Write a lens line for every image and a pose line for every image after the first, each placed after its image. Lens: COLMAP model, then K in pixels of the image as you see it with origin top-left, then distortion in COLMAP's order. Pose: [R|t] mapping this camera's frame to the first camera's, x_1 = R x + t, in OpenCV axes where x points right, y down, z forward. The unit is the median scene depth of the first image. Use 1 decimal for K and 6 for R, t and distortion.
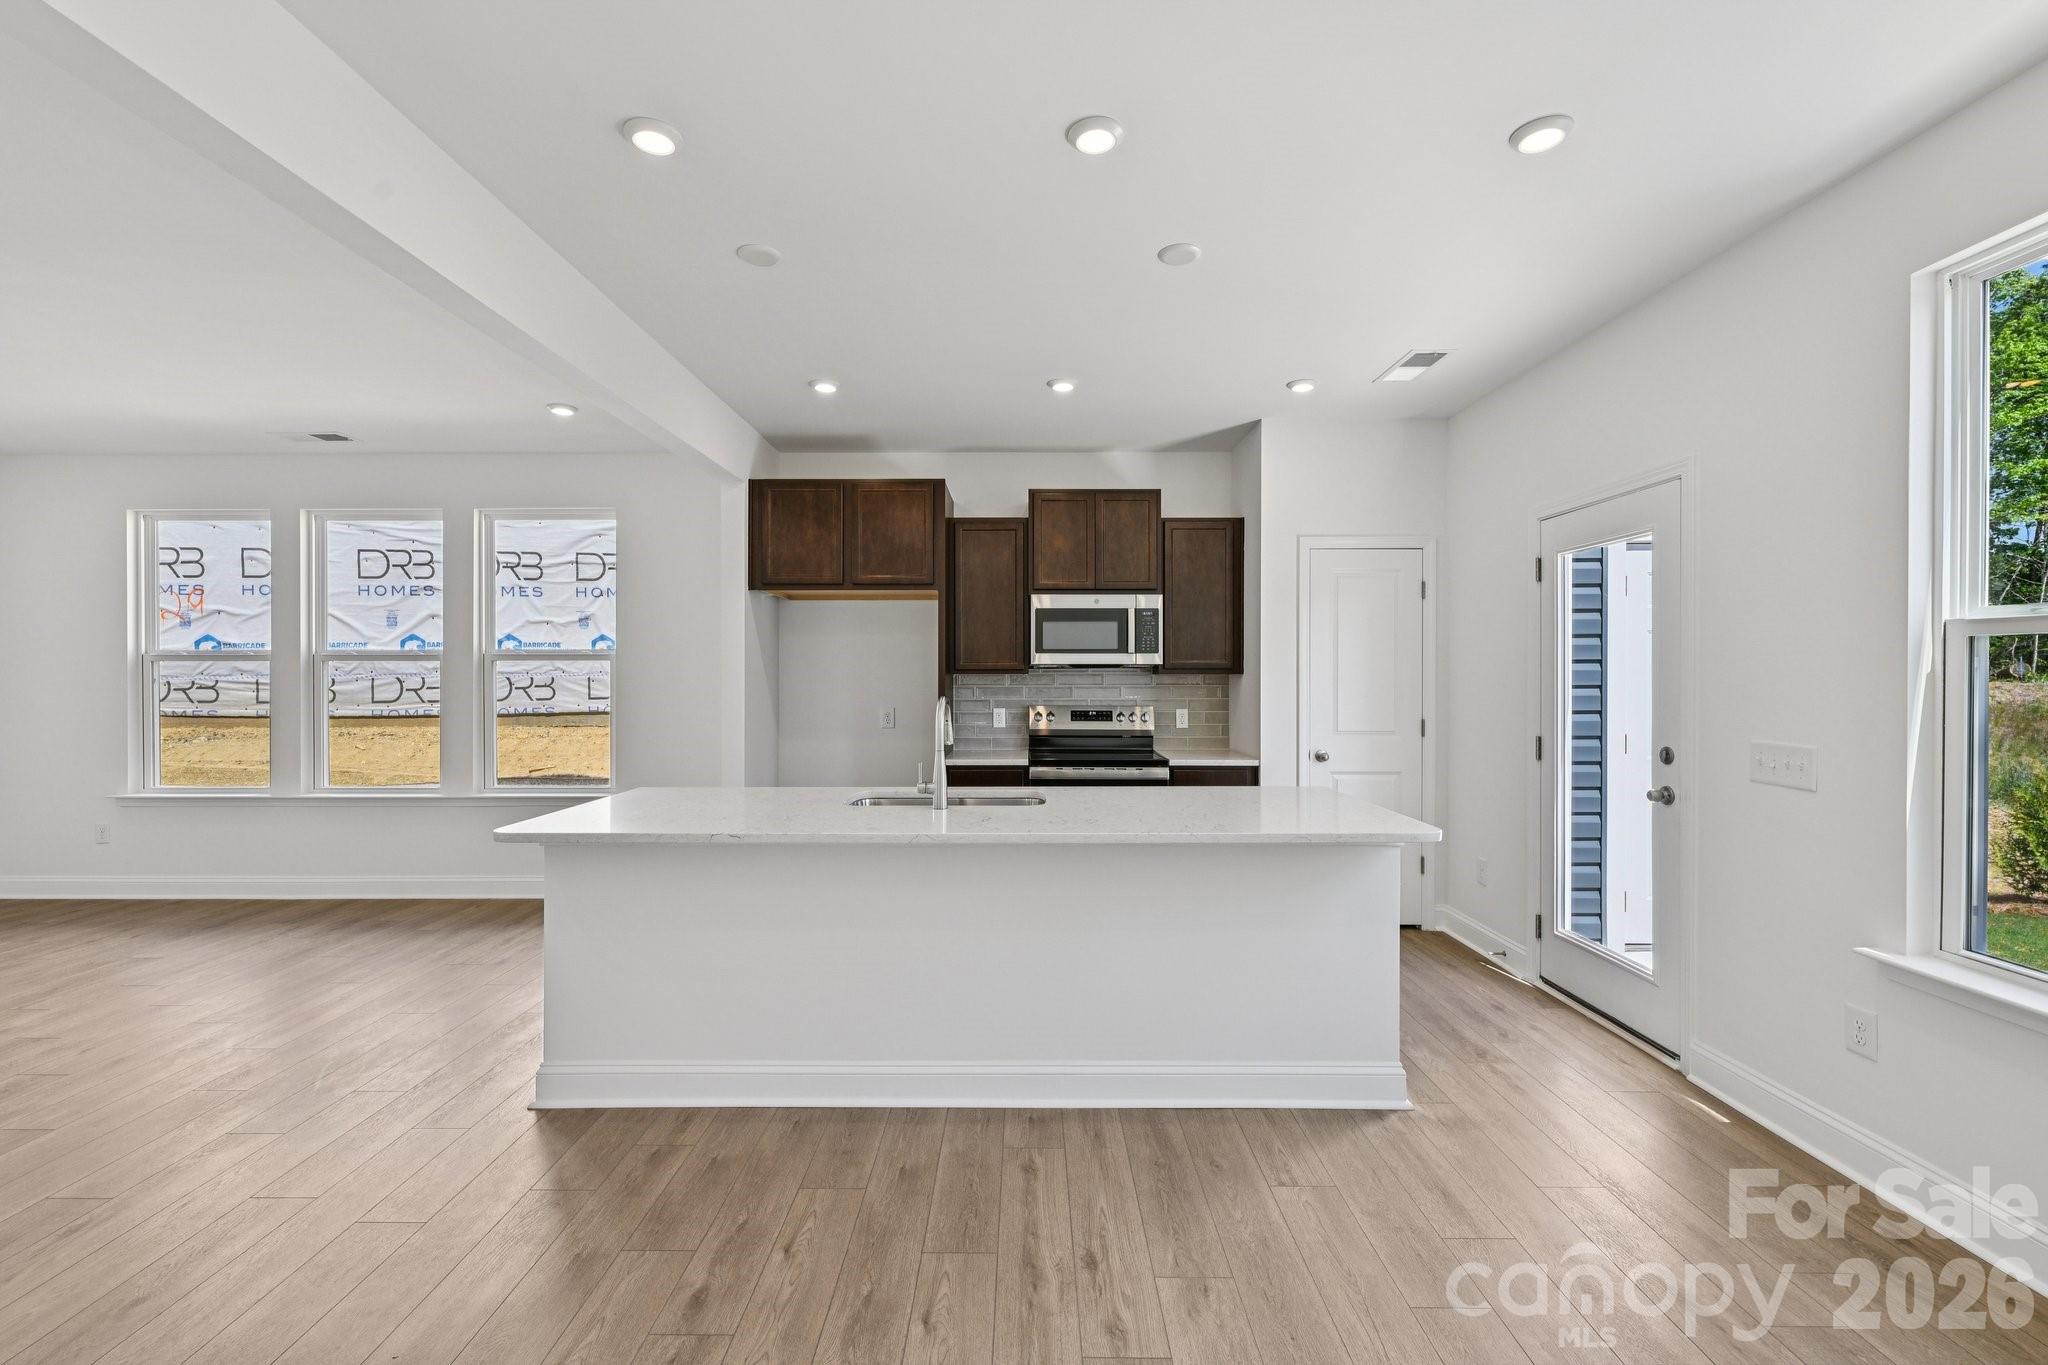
lens RADIAL K [[850.8, 0, 1021.1], [0, 850.8, 684.4], [0, 0, 1]] dist [-0.000504, -0.000797]
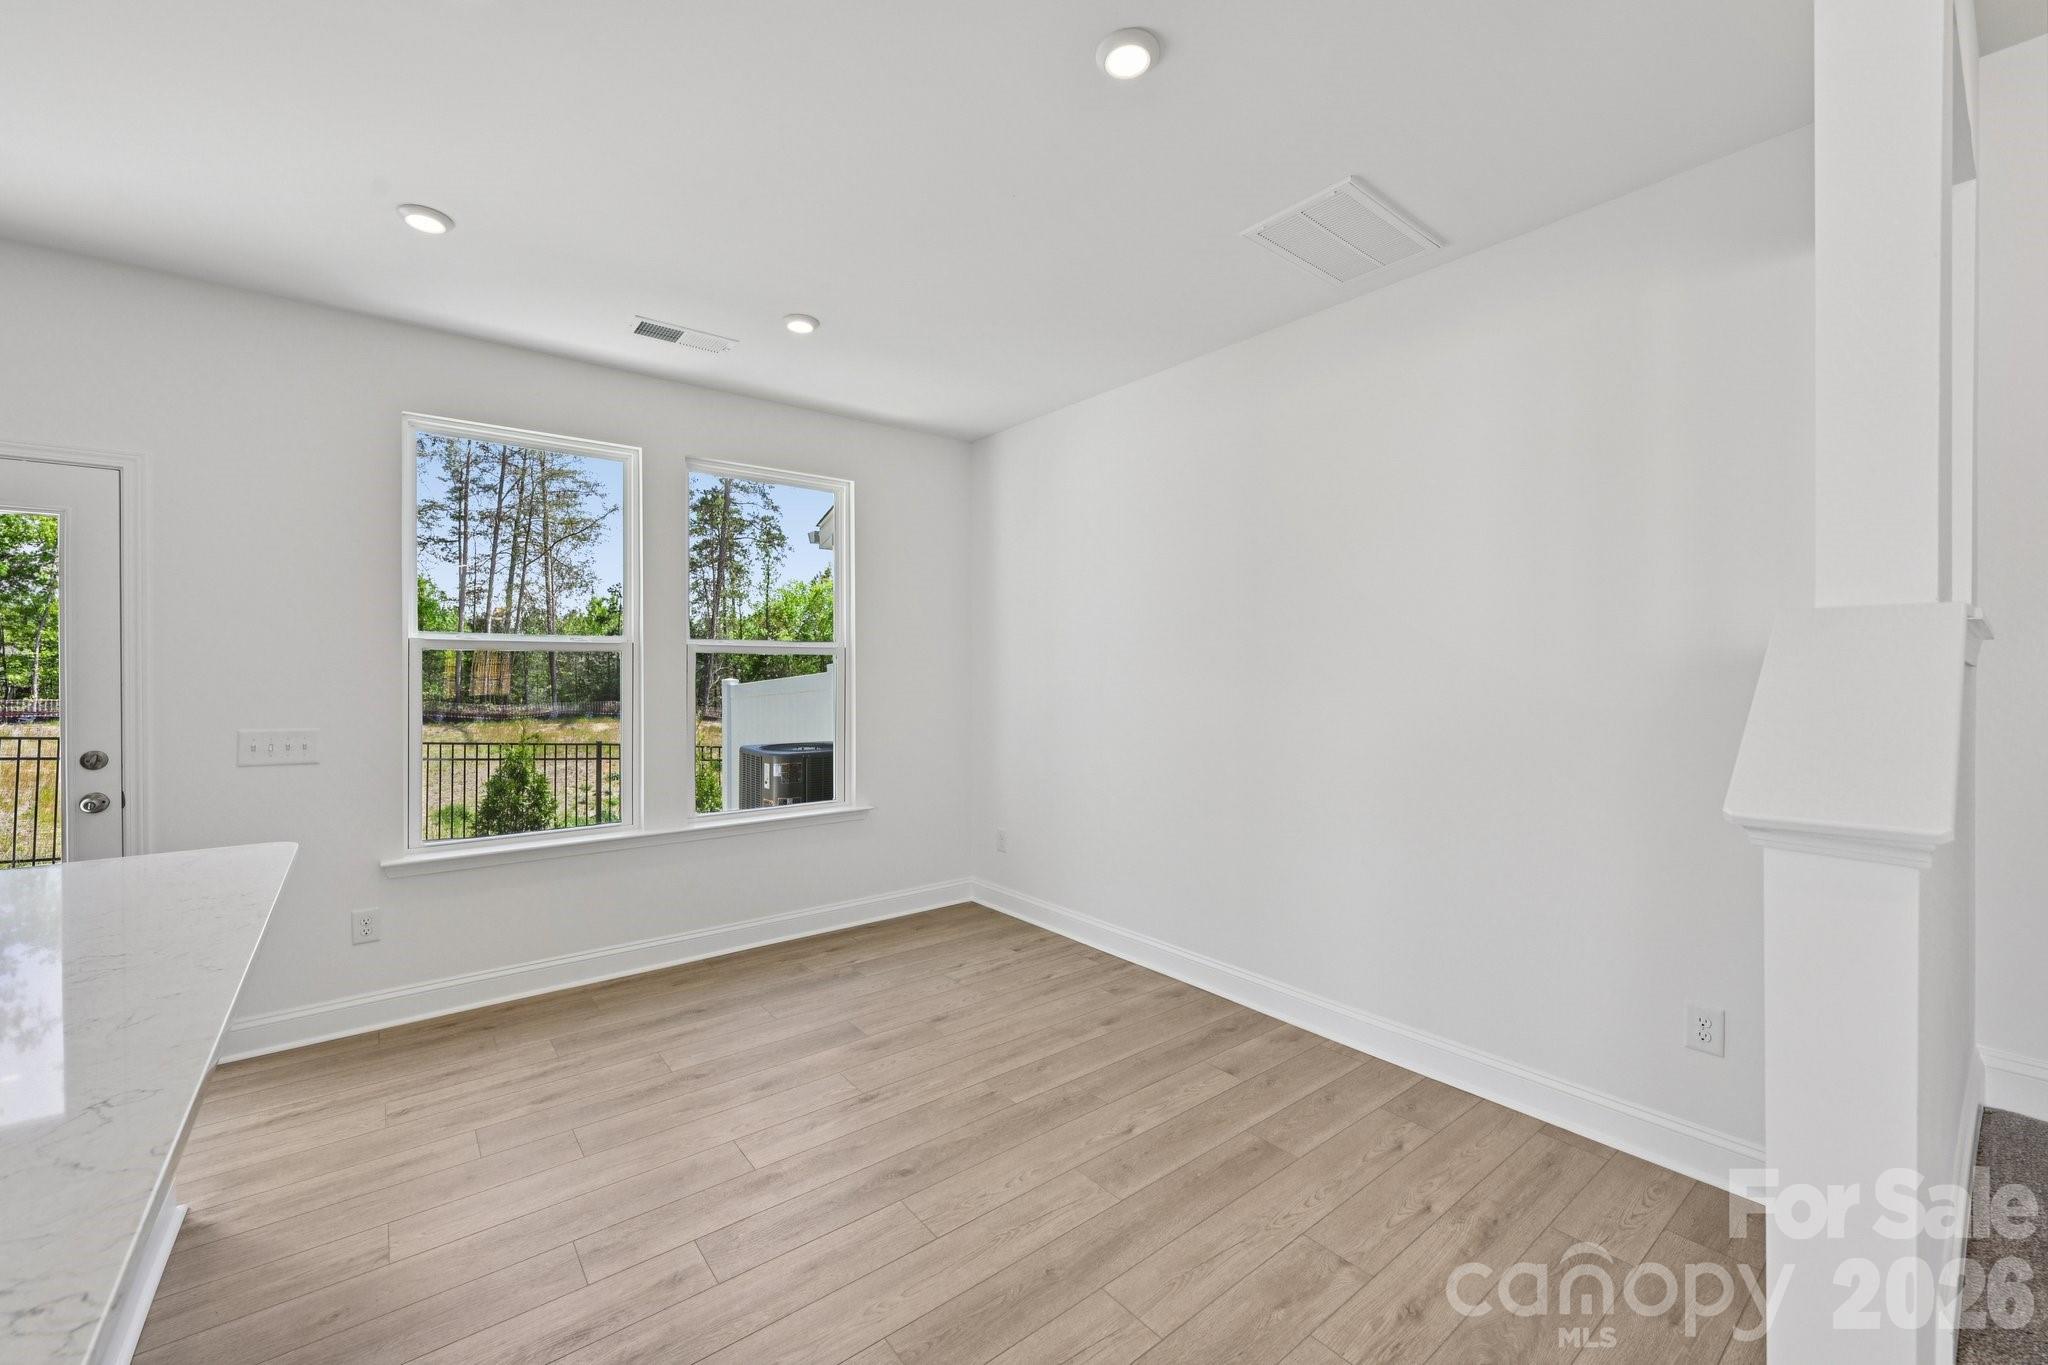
lens RADIAL K [[809.7, 0, 1017.6], [0, 809.7, 675.3], [0, 0, 1]] dist [-0.002011, 0.000597]
pose [[-0.626467, -0.000741, 0.779448, -0.370182], [0.012963, 0.999851, 0.011370, -0.004567], [-0.779340, 0.017227, -0.626364, 0.498456]]
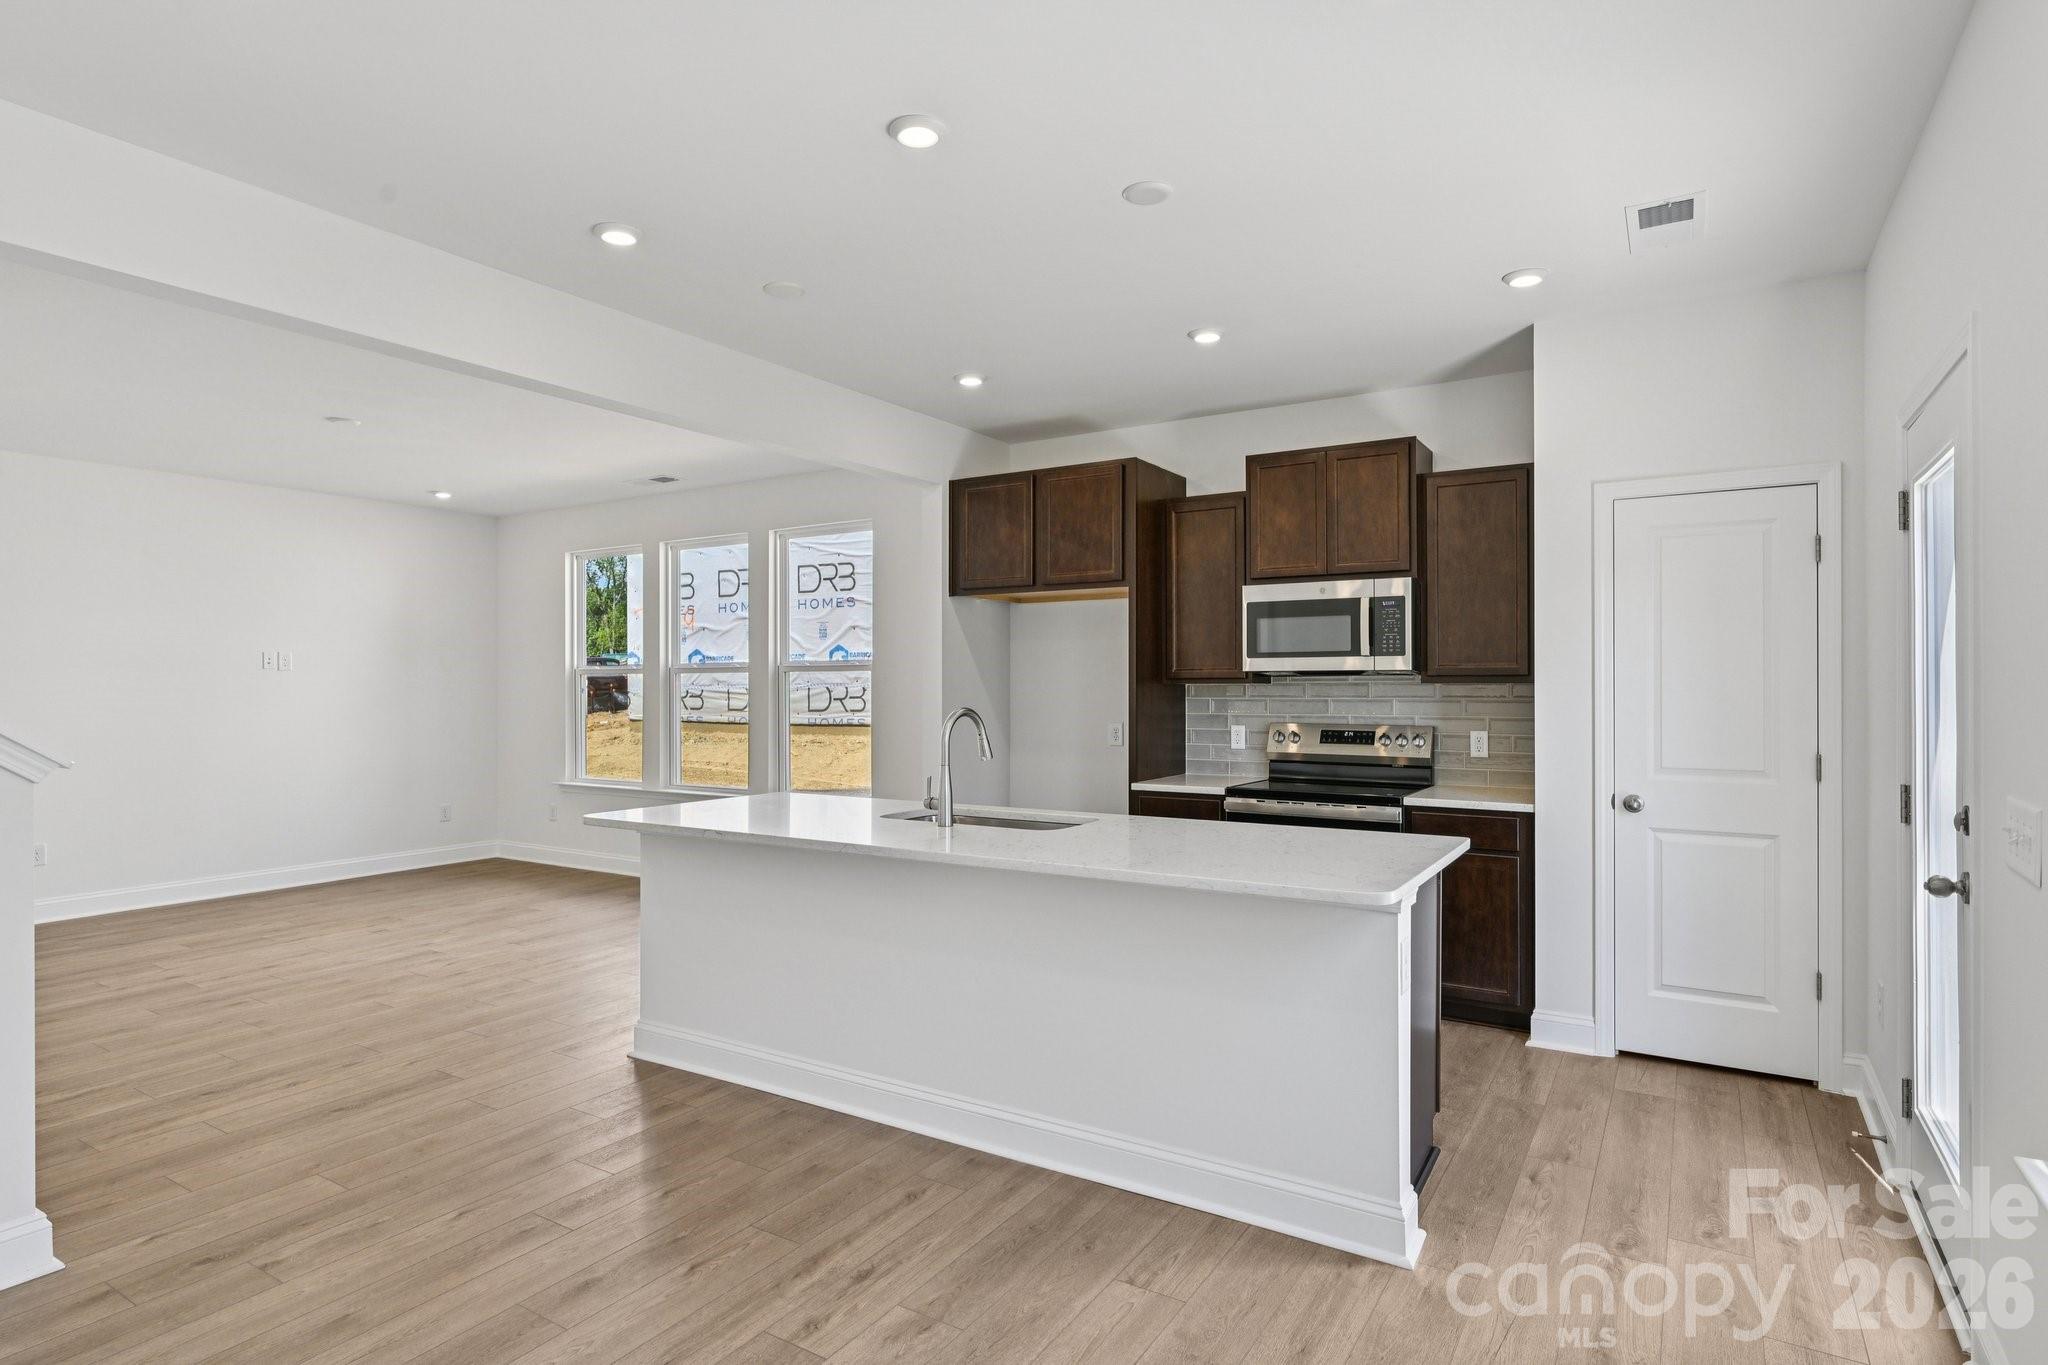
lens RADIAL K [[1087.2, 0, 1019.8], [0, 1087.2, 690.4], [0, 0, 1]] dist [-0.003685, 0.000678]
pose [[0.848691, 0.001220, -0.528887, 0.392400], [-0.003657, 0.999987, -0.003561, -0.001170], [0.528876, 0.004957, 0.848685, 0.006171]]
